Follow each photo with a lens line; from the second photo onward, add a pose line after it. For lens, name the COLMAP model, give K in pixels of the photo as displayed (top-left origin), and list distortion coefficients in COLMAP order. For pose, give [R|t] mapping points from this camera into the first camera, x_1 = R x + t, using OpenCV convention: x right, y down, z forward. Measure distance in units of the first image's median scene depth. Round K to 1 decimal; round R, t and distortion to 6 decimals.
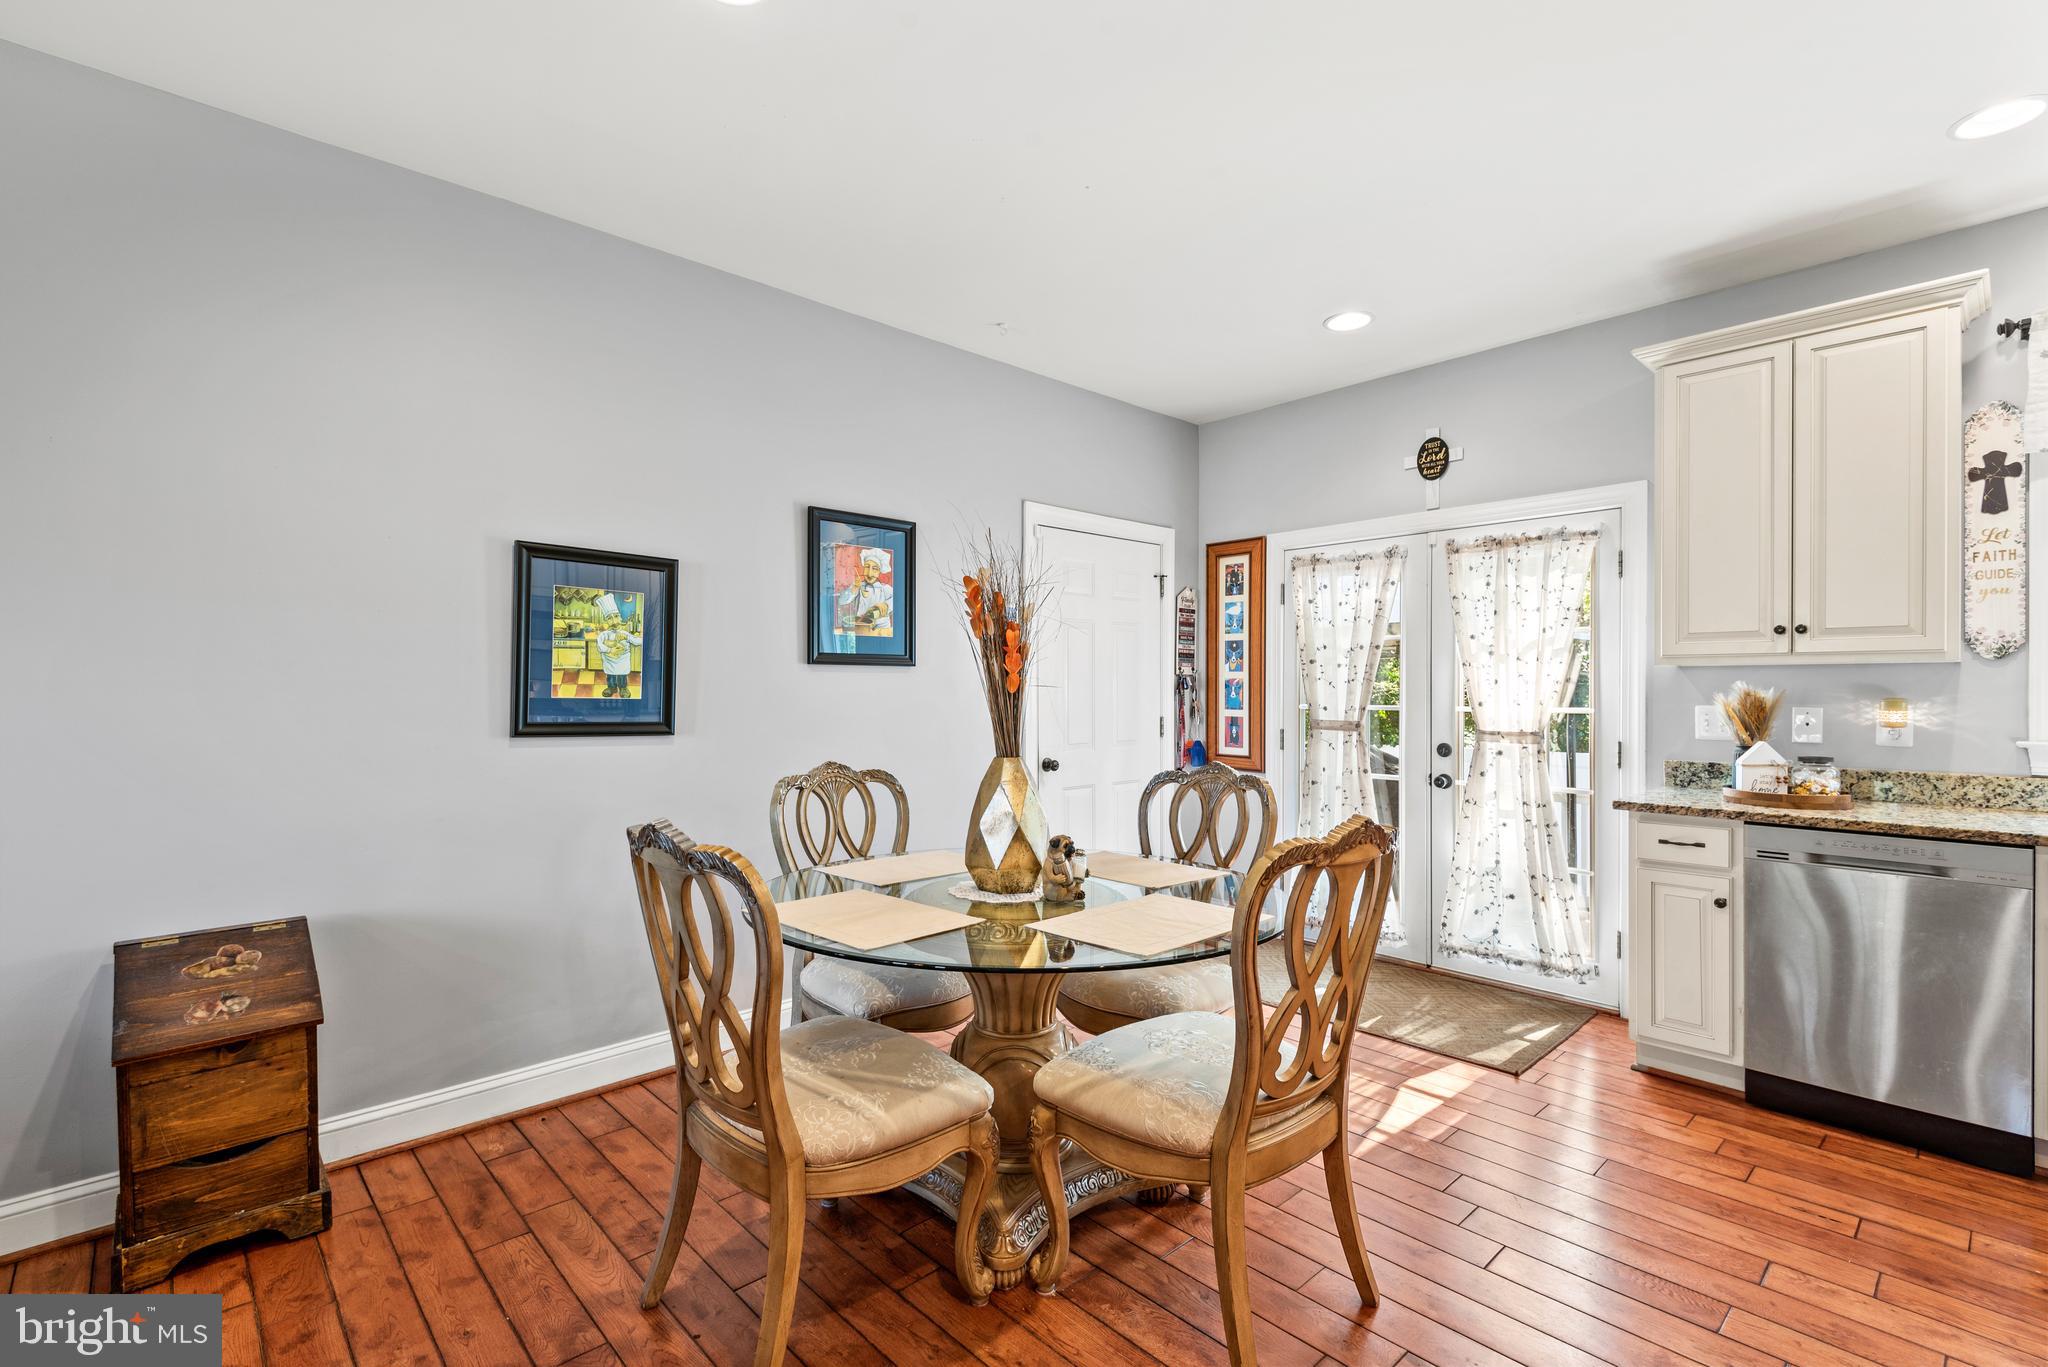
lens RADIAL K [[923.8, 0, 1029.7], [0, 923.8, 687.9], [0, 0, 1]] dist [0.022812, -0.011144]
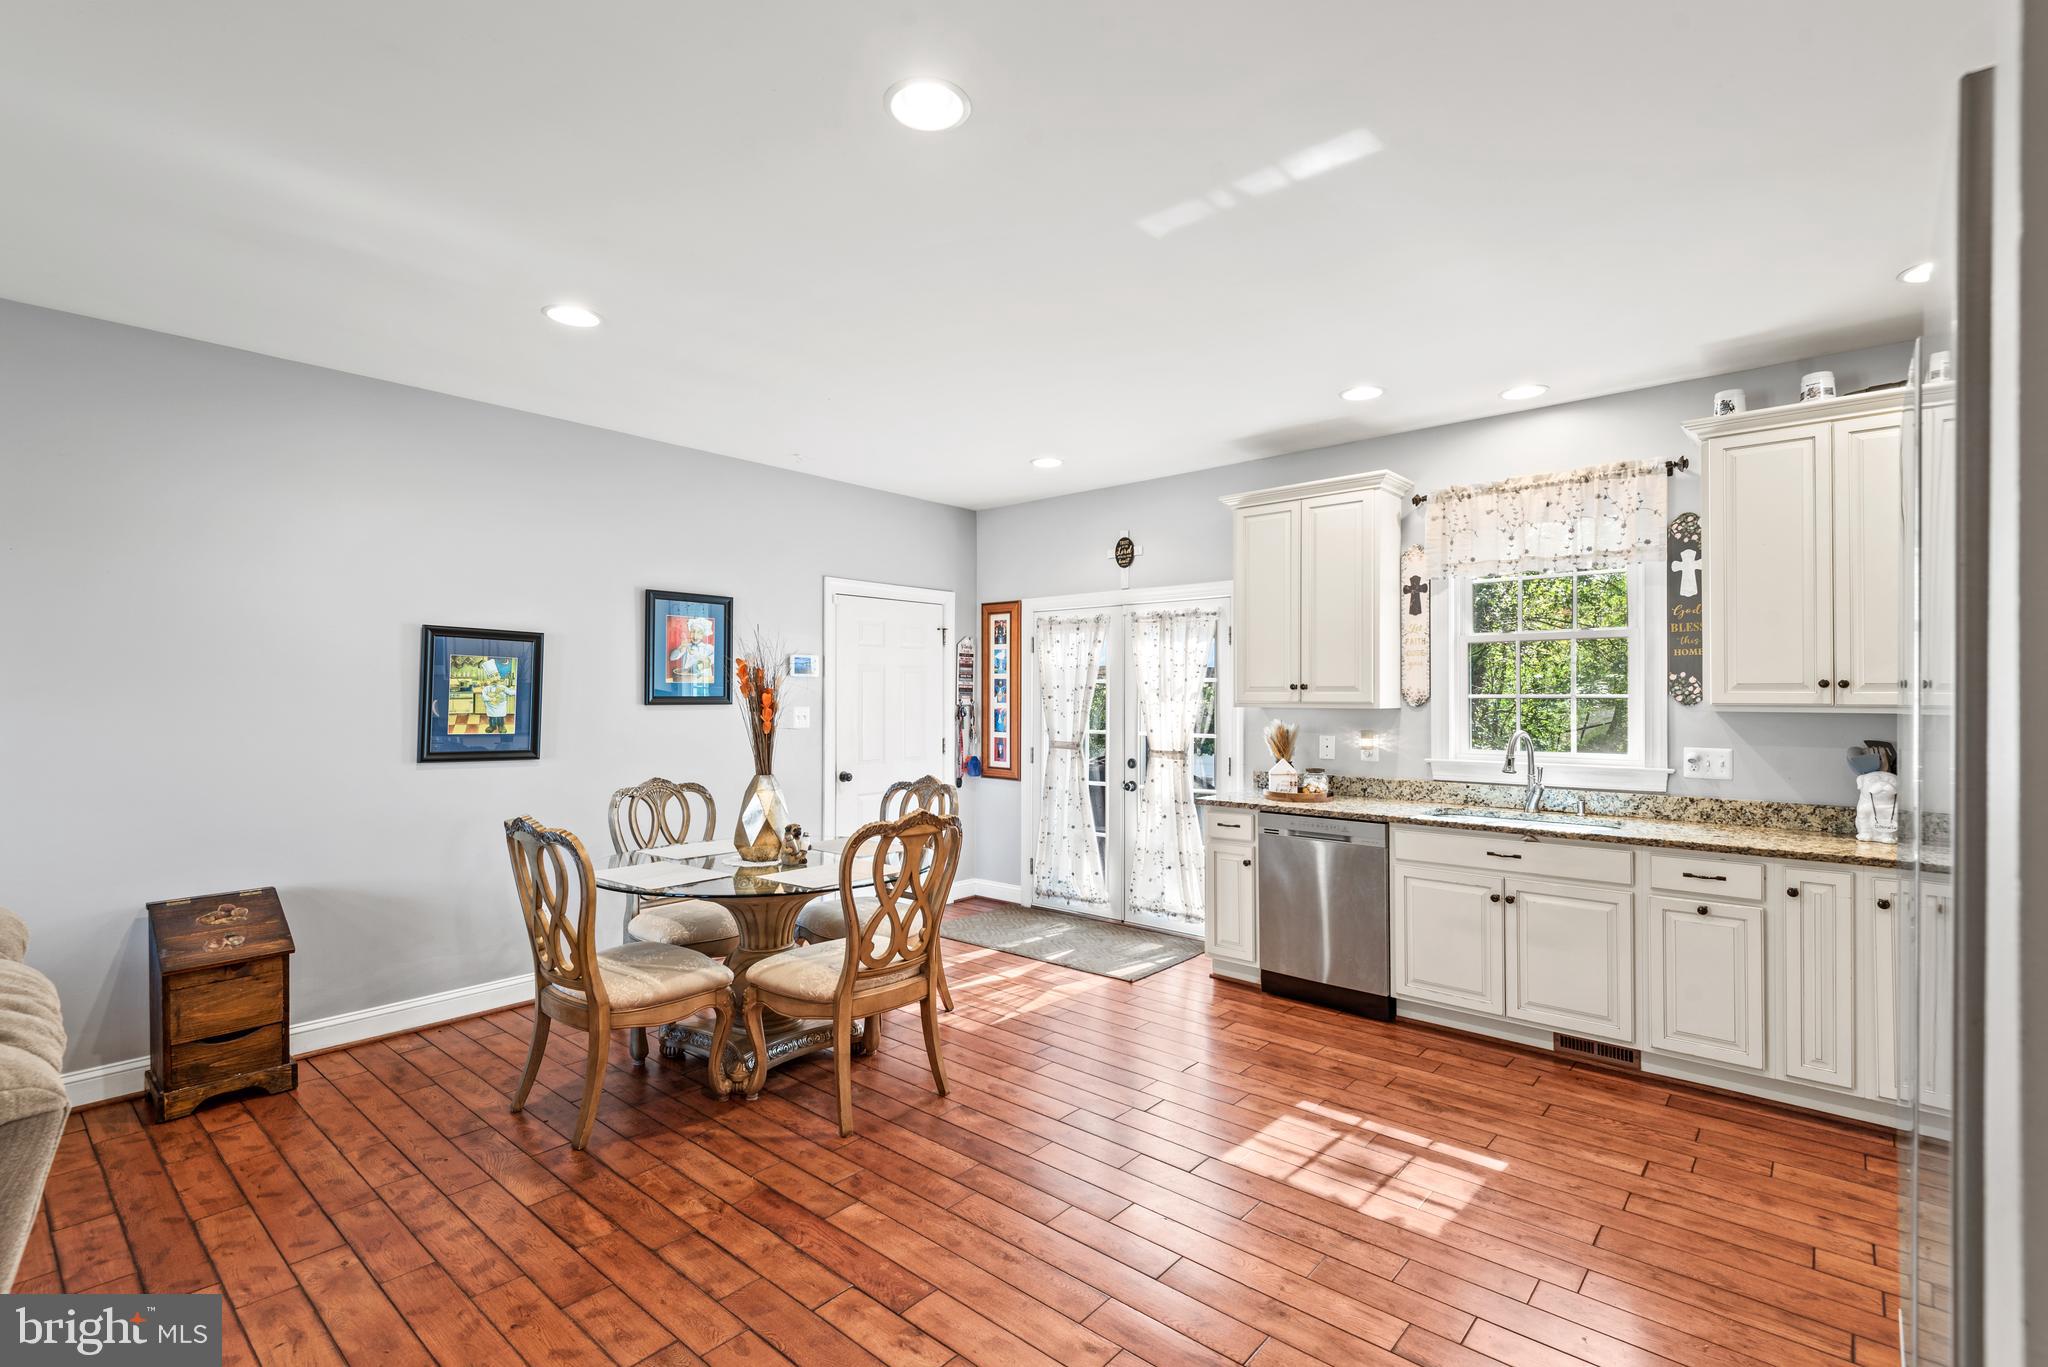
lens RADIAL K [[923.8, 0, 1029.4], [0, 923.8, 684.3], [0, 0, 1]] dist [0.022812, -0.011144]
pose [[0.994391, 0.002173, 0.105743, 0.207321], [-0.000979, 0.999935, -0.011343, -0.048663], [-0.105761, 0.011176, 0.994329, -0.484309]]
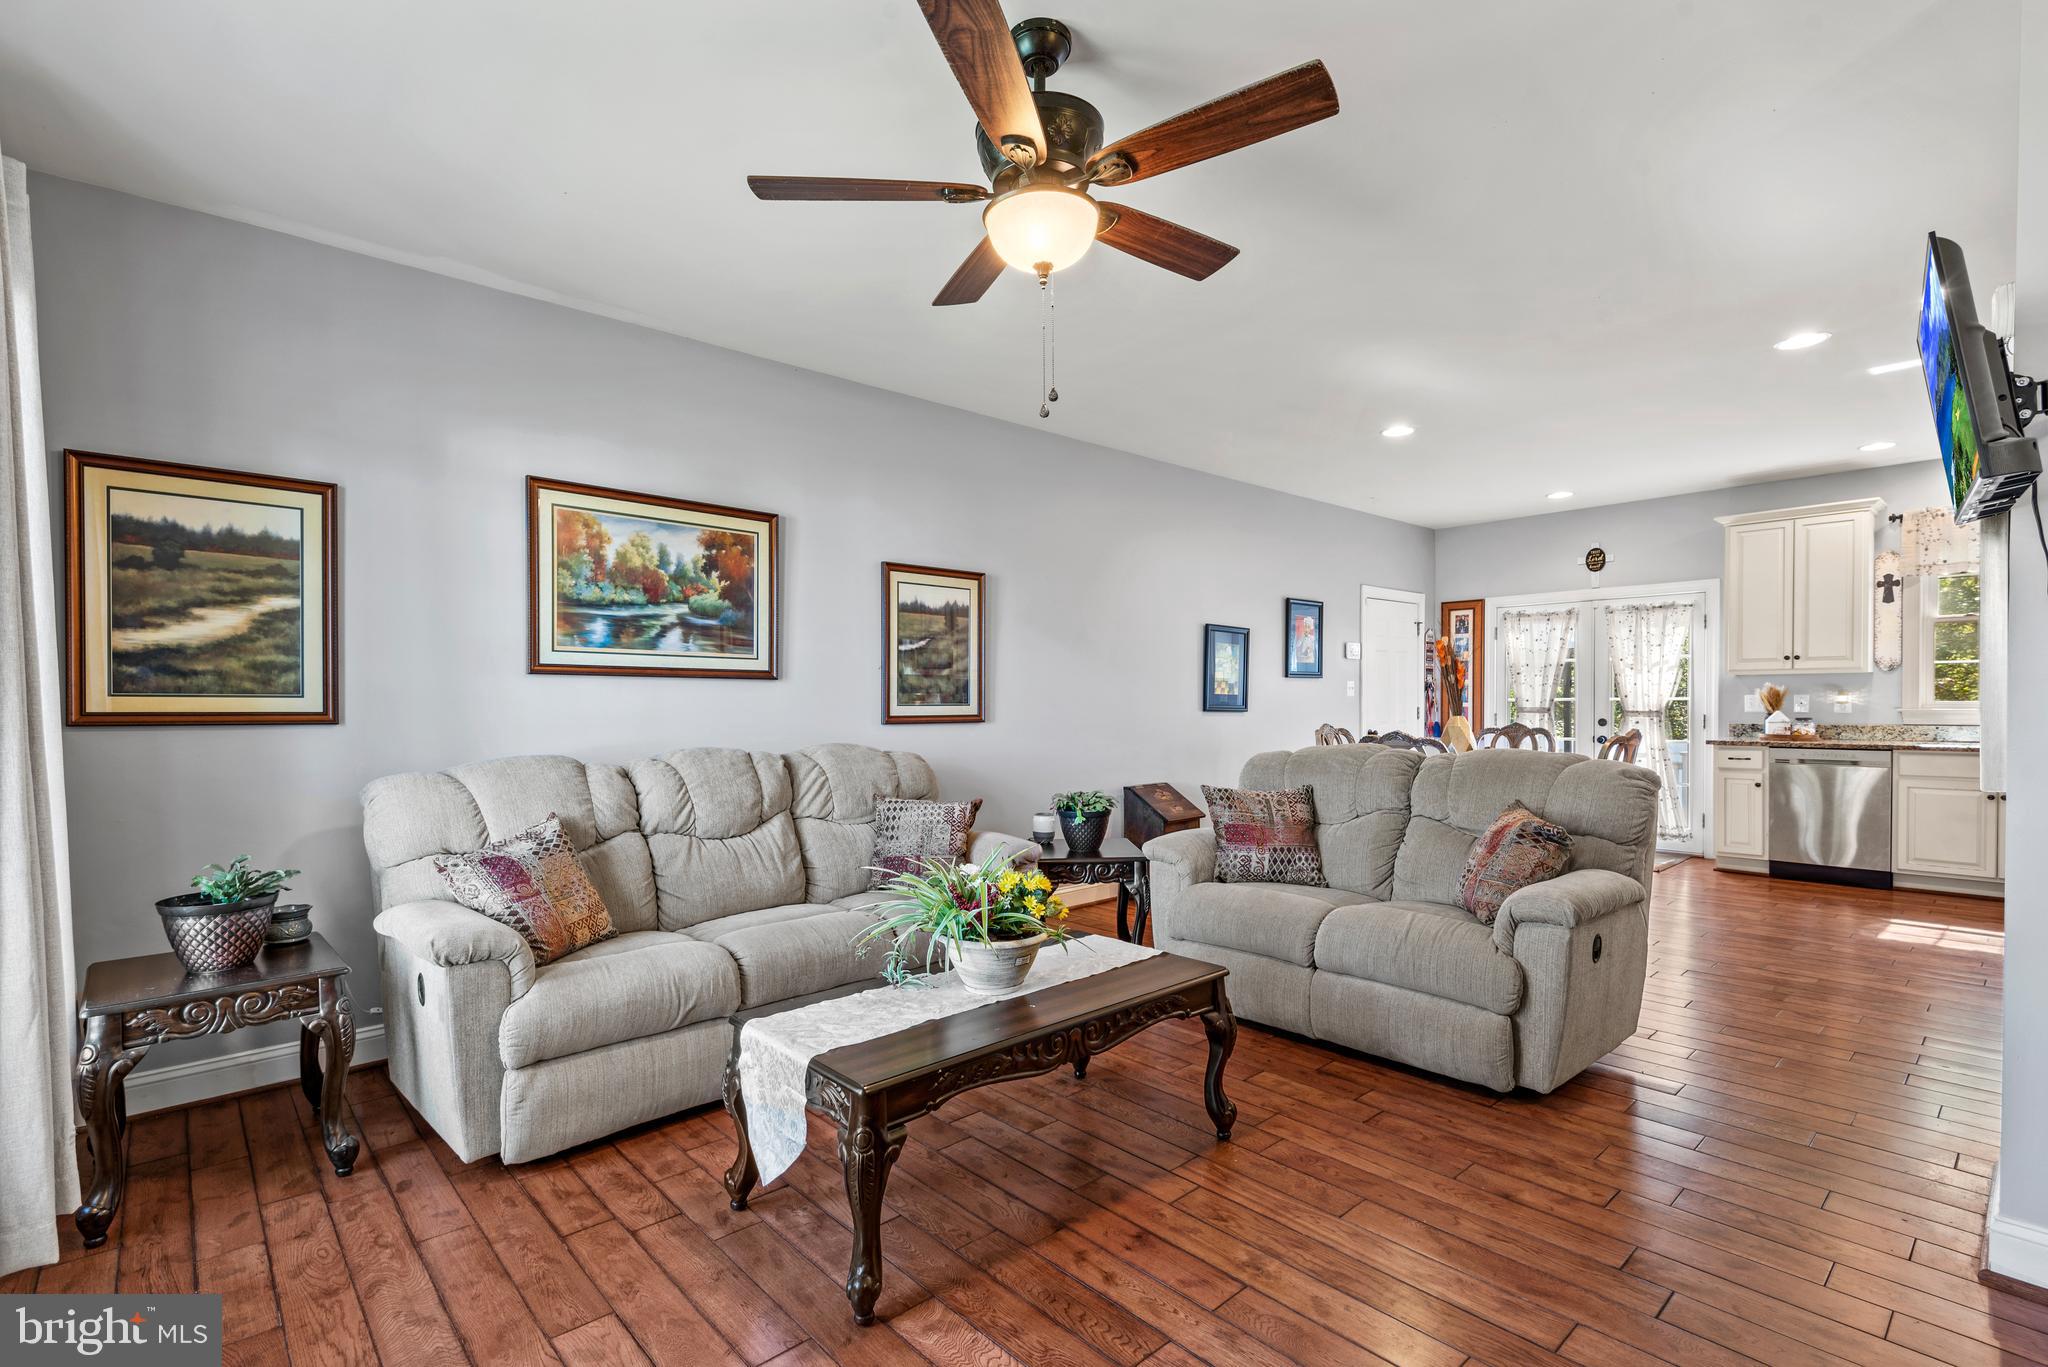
lens RADIAL K [[923.8, 0, 1039.6], [0, 923.8, 709.3], [0, 0, 1]] dist [0.022812, -0.011144]
pose [[0.999855, -0.006938, -0.015531, -0.858451], [0.007139, 0.999891, 0.012960, 0.015355], [0.015439, -0.013069, 0.999795, -1.143966]]
